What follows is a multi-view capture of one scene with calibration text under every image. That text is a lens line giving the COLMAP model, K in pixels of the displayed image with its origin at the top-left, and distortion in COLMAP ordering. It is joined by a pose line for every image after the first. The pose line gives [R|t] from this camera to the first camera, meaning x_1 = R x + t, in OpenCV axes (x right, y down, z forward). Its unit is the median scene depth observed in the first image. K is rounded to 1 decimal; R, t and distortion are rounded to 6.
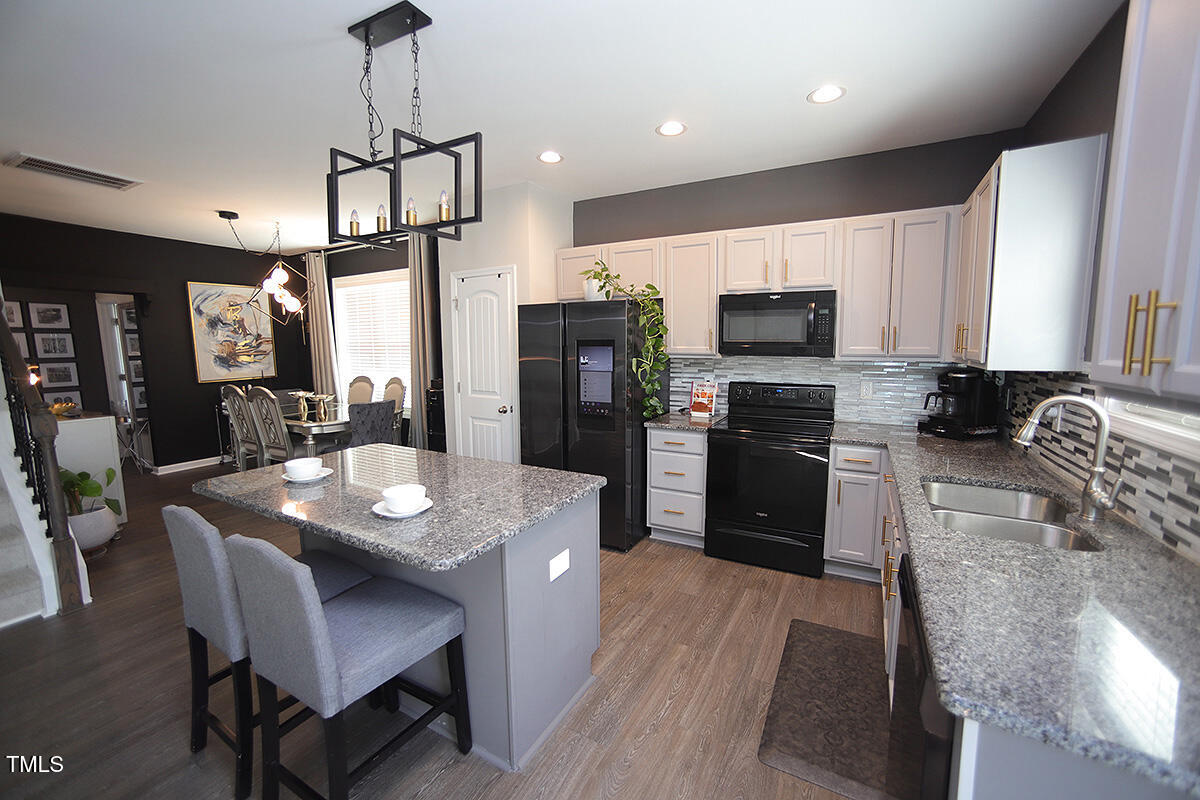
lens RADIAL K [[474.4, 0, 595.1], [0, 474.4, 393.0], [0, 0, 1]] dist [-0.000161, 0.001397]
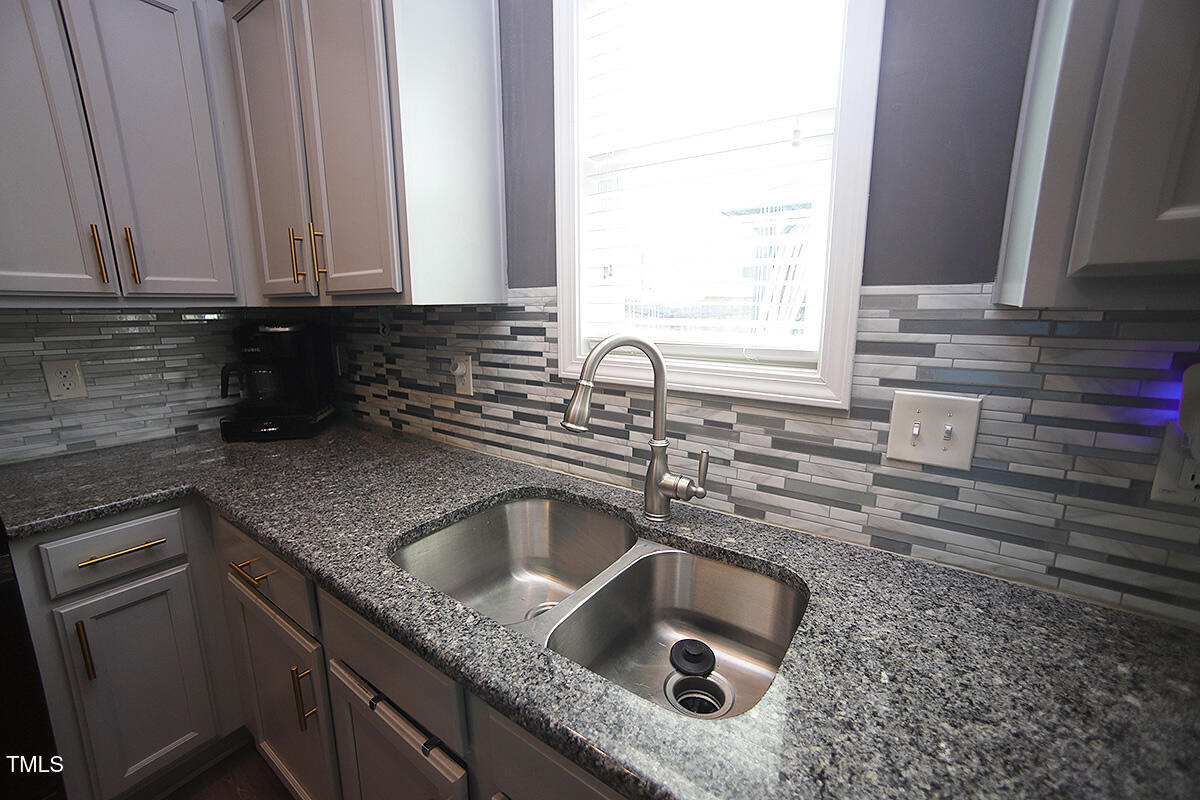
lens RADIAL K [[474.4, 0, 593.1], [0, 474.4, 401.4], [0, 0, 1]] dist [-0.000161, 0.001397]
pose [[0.119369, -0.196933, 0.973123, 0.358439], [0.115185, 0.976259, 0.183439, -0.020098], [-0.986146, 0.090192, 0.139218, 0.831094]]
